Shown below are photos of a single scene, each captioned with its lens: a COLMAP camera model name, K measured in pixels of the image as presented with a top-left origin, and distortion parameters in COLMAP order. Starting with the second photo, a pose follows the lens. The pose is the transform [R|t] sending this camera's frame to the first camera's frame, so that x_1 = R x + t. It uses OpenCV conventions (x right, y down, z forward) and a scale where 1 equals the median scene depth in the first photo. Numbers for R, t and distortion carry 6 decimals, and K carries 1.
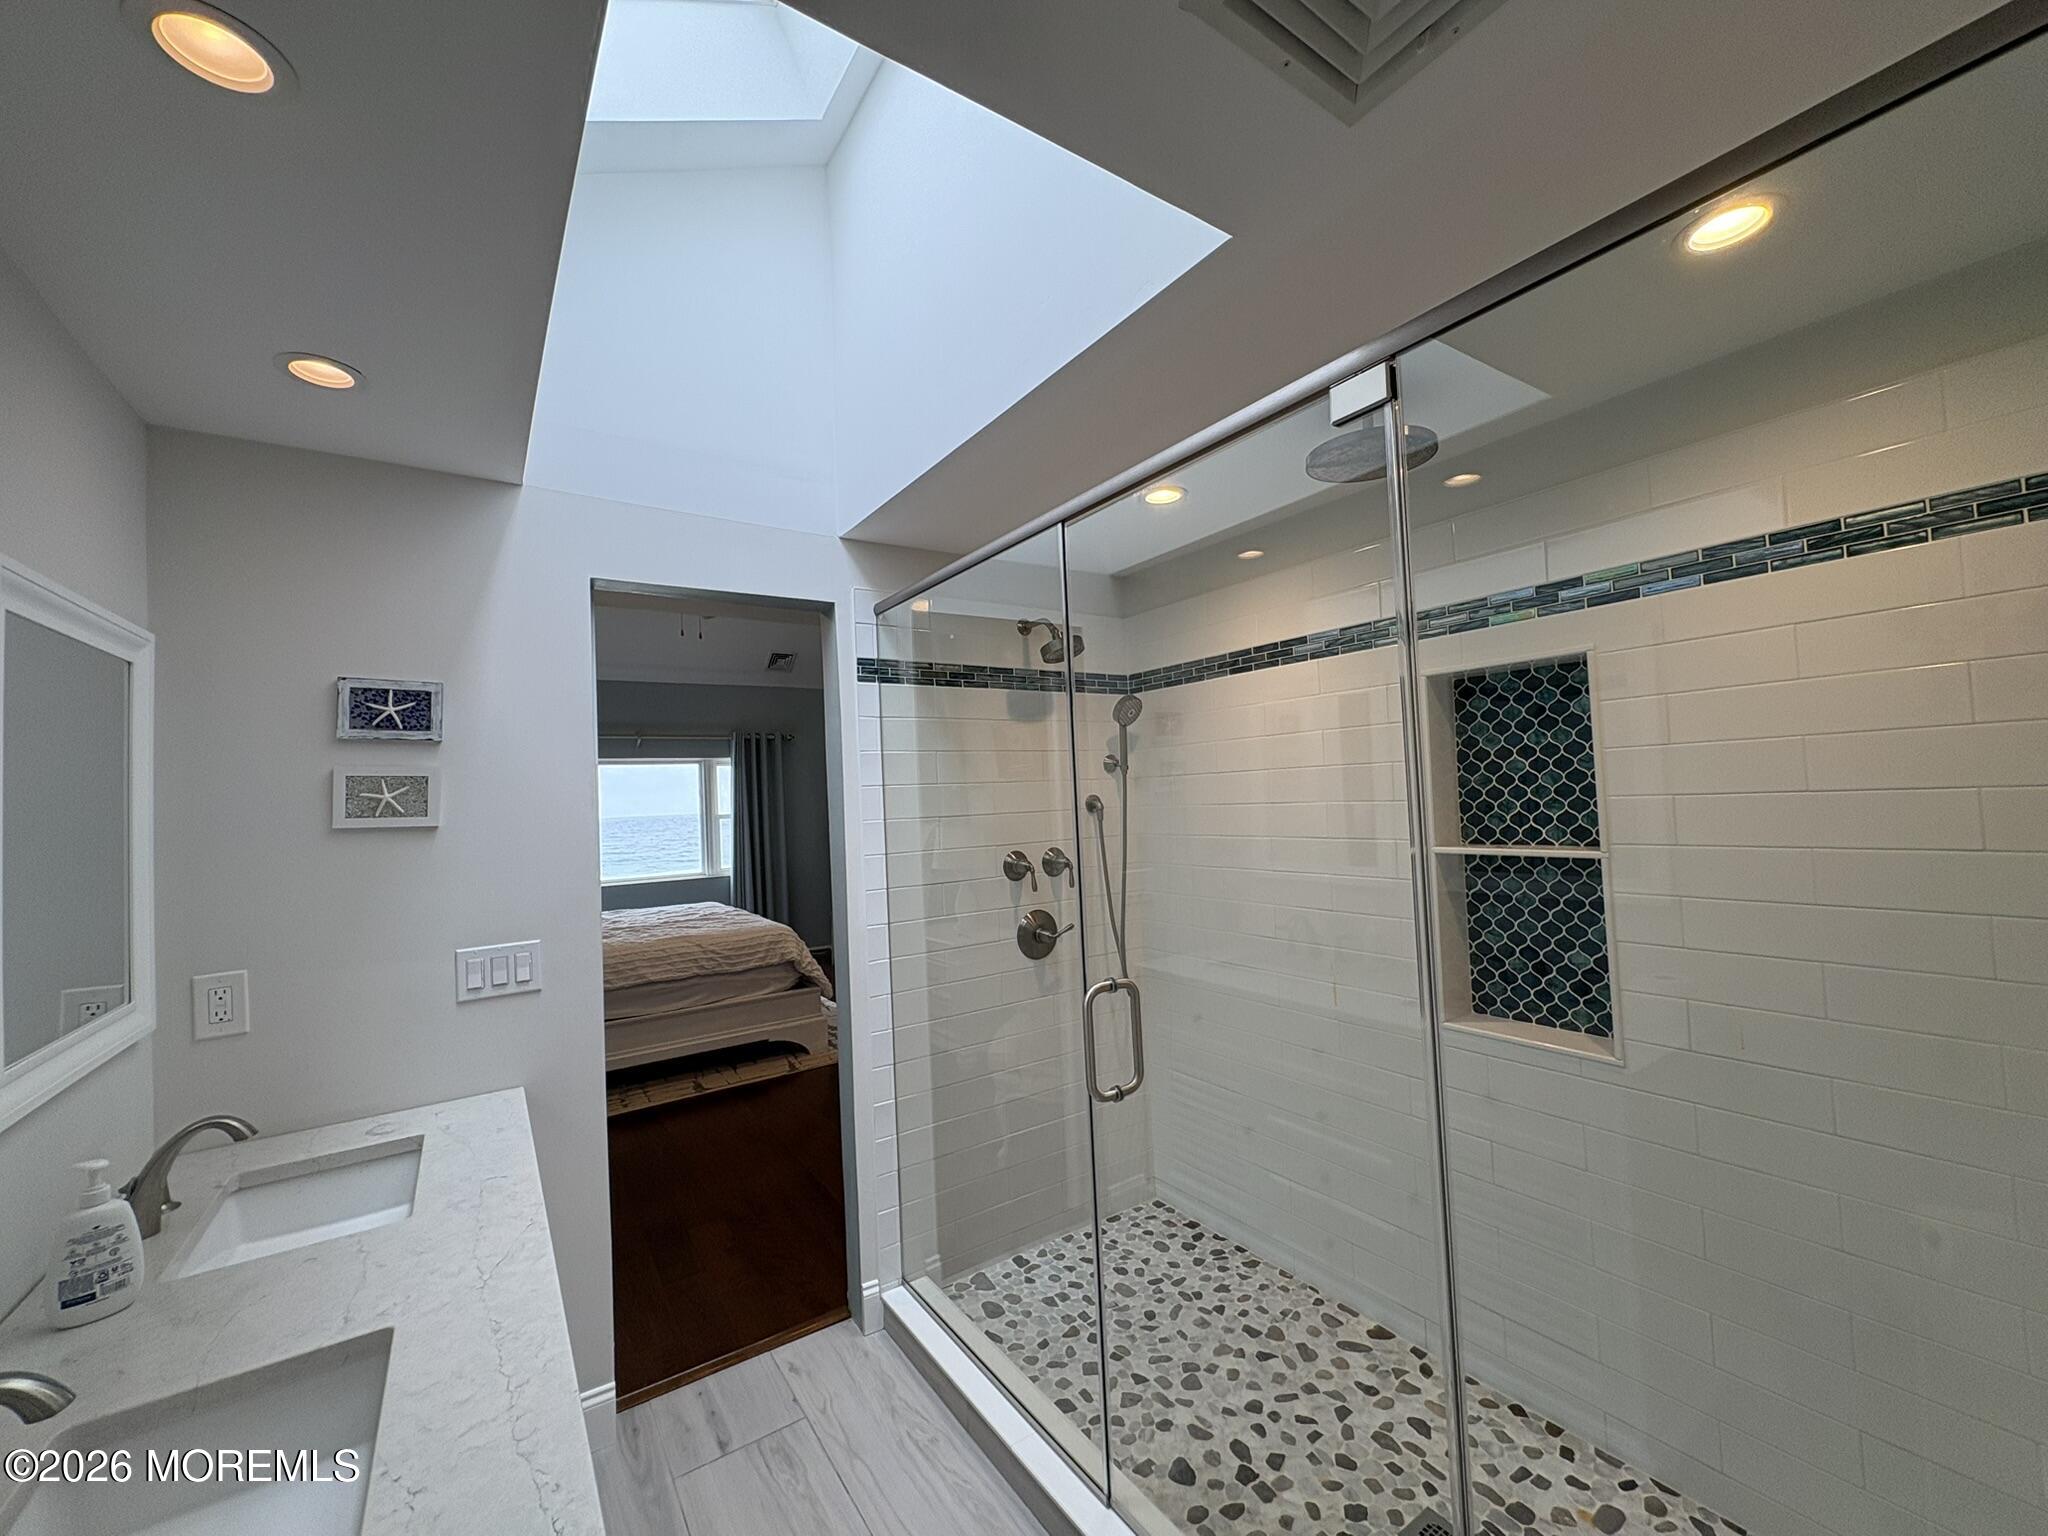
lens RADIAL K [[815.6, 0, 1029.4], [0, 815.6, 764.9], [0, 0, 1]] dist [0.000449, 0.000796]
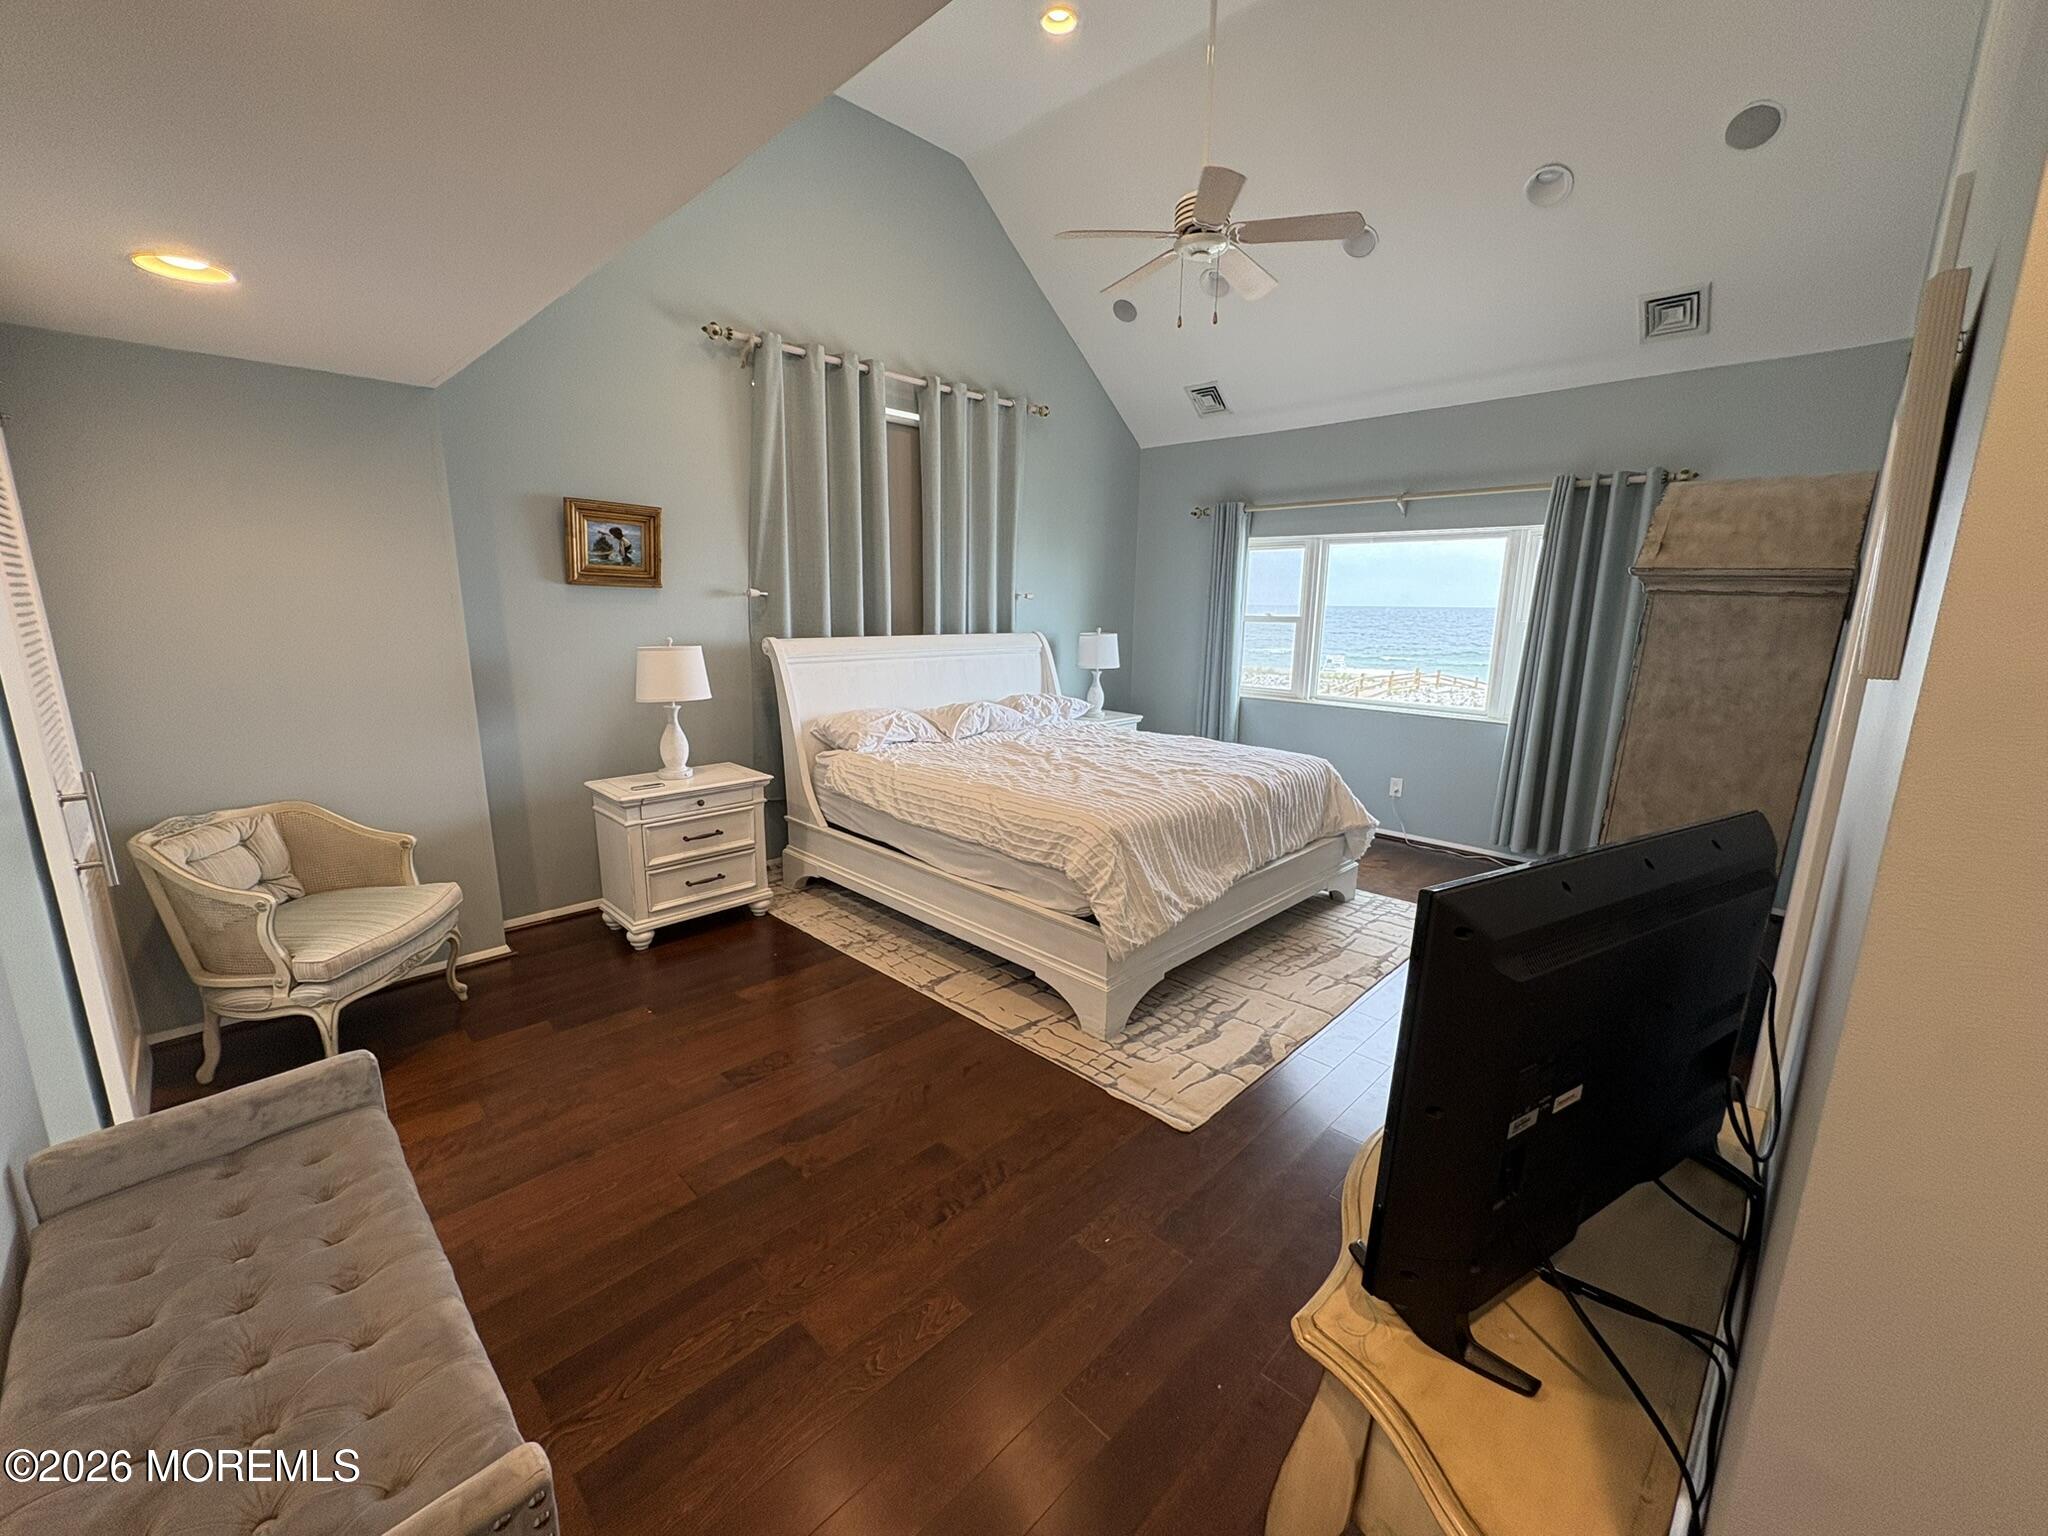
lens RADIAL K [[815.6, 0, 1020.1], [0, 815.6, 772.2], [0, 0, 1]] dist [0.000449, 0.000796]
pose [[0.184176, 0.245824, -0.951656, 0.263819], [0.018786, 0.967162, 0.253465, 0.015670], [0.982714, -0.064560, 0.173510, 0.891825]]
